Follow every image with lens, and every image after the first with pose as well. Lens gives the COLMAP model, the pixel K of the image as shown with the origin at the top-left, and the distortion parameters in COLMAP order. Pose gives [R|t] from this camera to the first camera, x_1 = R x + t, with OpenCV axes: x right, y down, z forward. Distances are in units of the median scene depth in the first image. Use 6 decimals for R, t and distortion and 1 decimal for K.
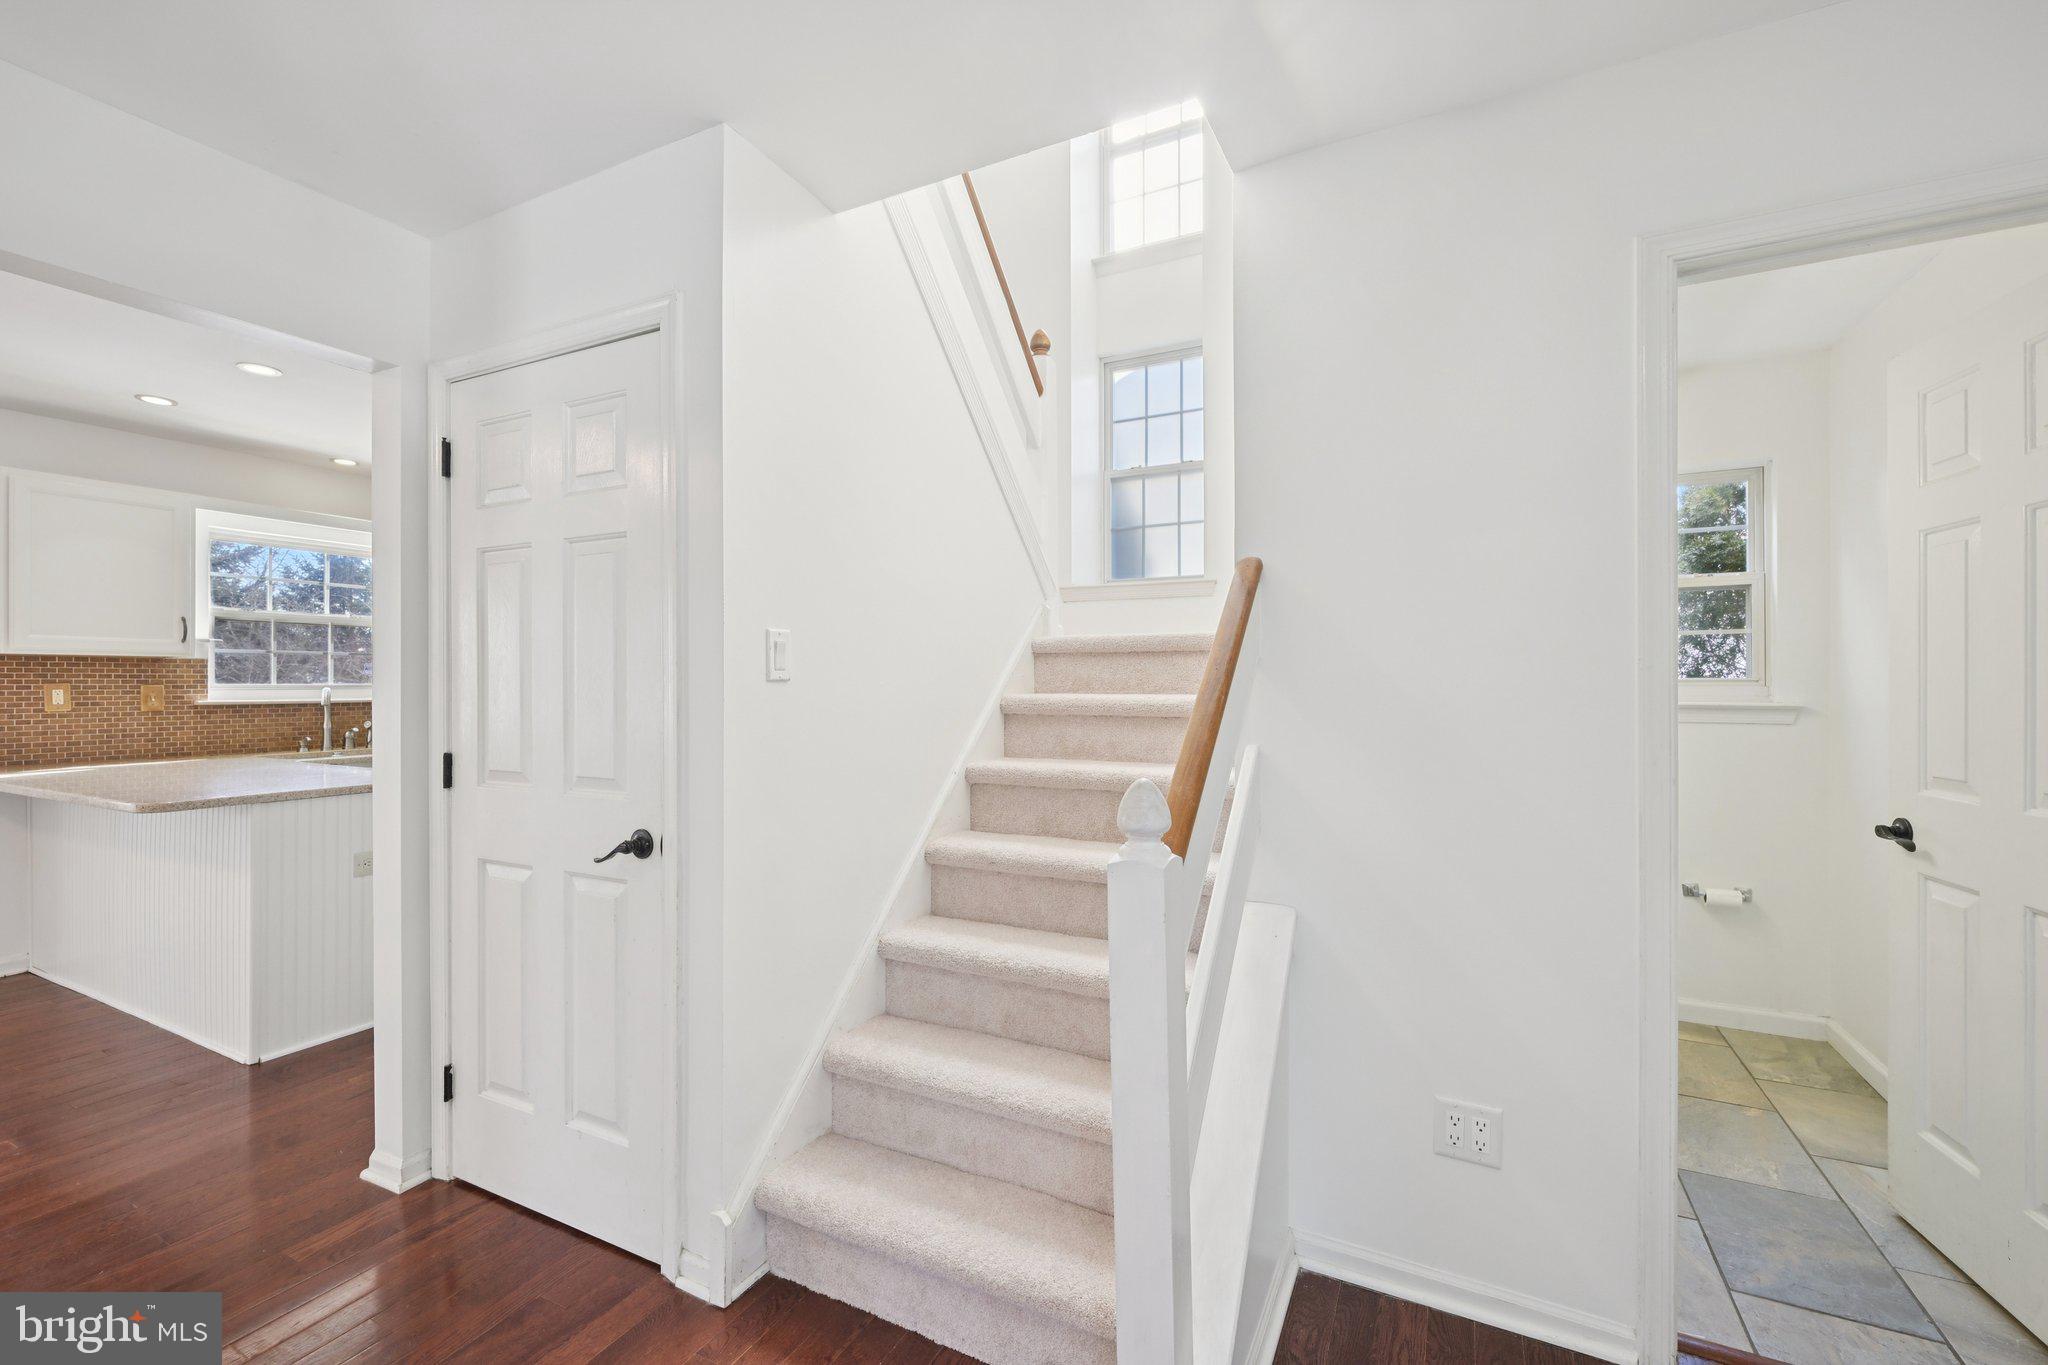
lens RADIAL K [[842.1, 0, 1039.8], [0, 842.1, 684.6], [0, 0, 1]] dist [-0.001000, -0.000425]
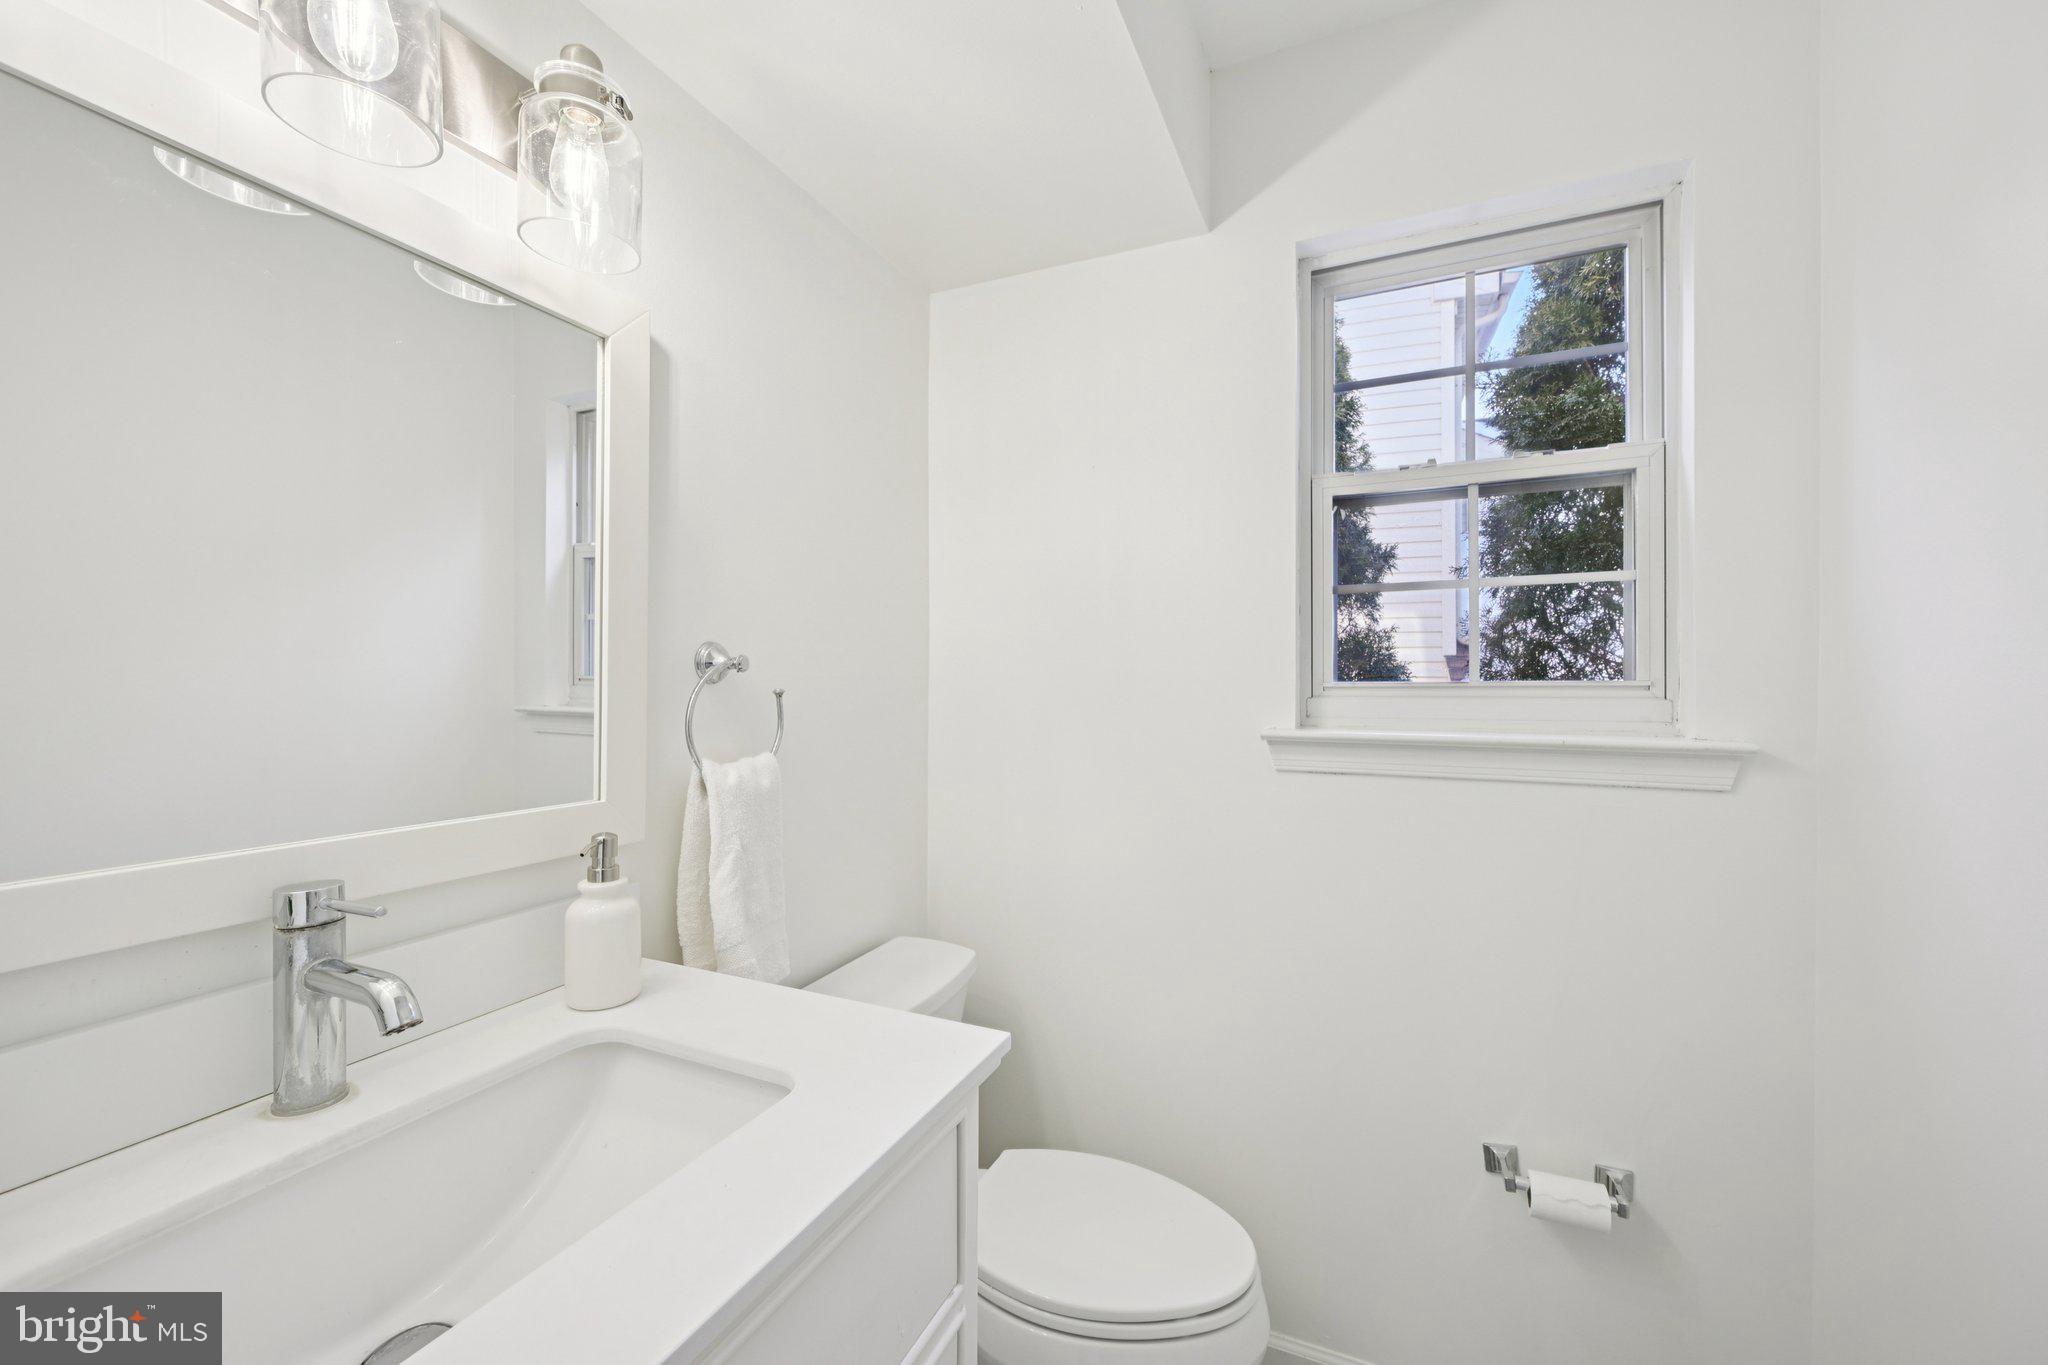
lens RADIAL K [[796.9, 0, 1021.5], [0, 796.9, 679.4], [0, 0, 1]] dist [-0.000664, -0.000785]
pose [[0.998863, 0.006463, 0.047233, 0.533842], [-0.006354, 0.999977, -0.002462, -0.006130], [-0.047248, 0.002159, 0.998881, 0.633059]]
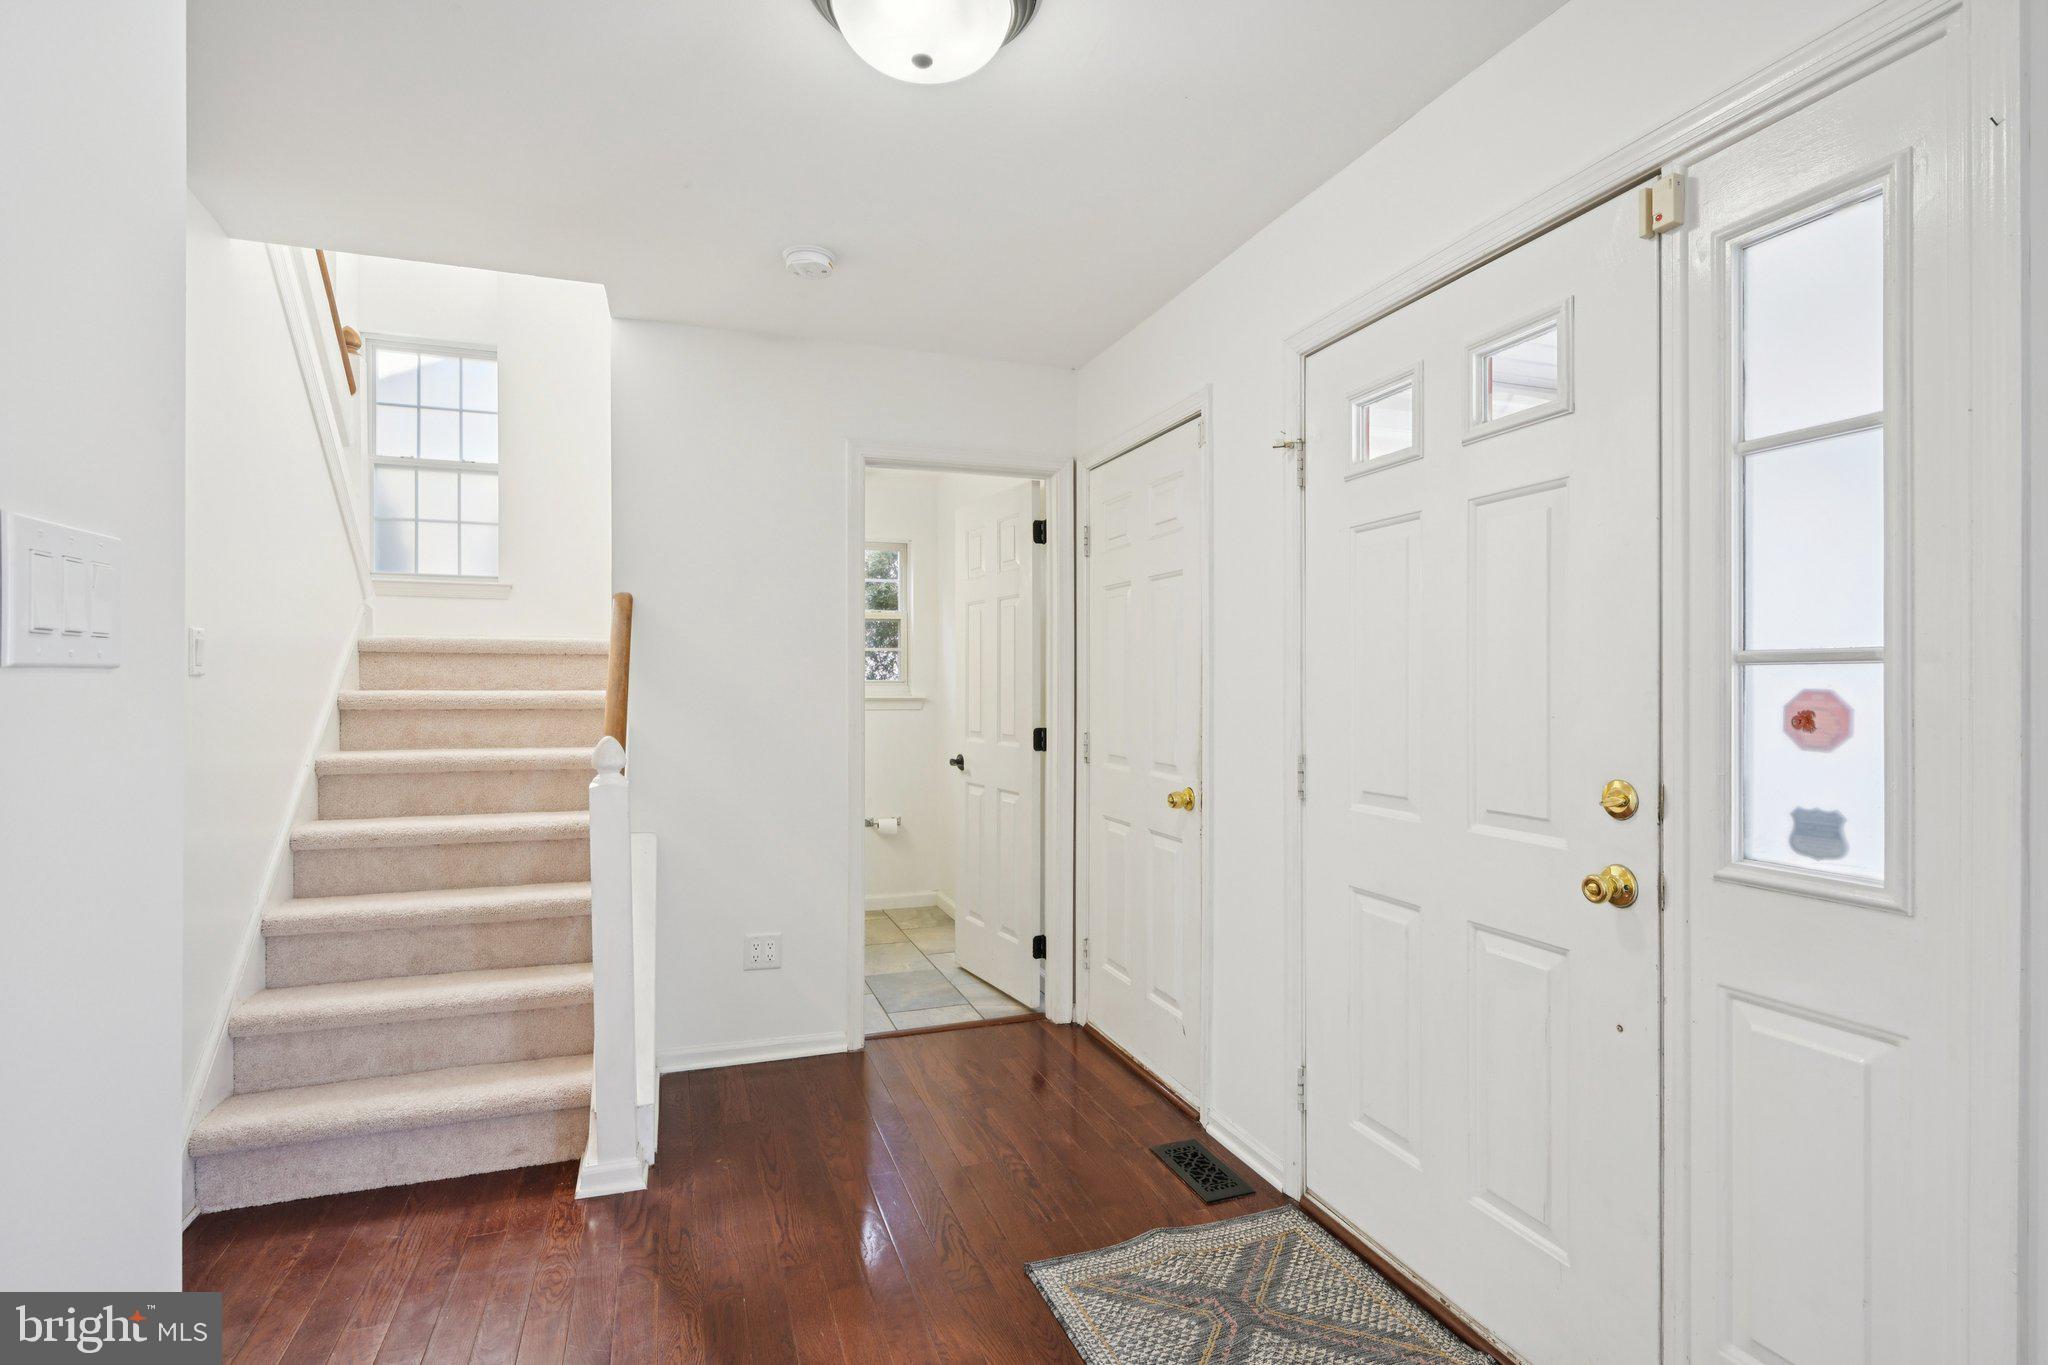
lens RADIAL K [[992.2, 0, 1001.7], [0, 992.2, 688.4], [0, 0, 1]] dist [0.001089, 0.000504]
pose [[0.701649, 0.000401, 0.712523, -0.337241], [-0.000226, 1.000000, -0.000340, 0.008439], [-0.712523, 0.000078, 0.701649, -0.429829]]
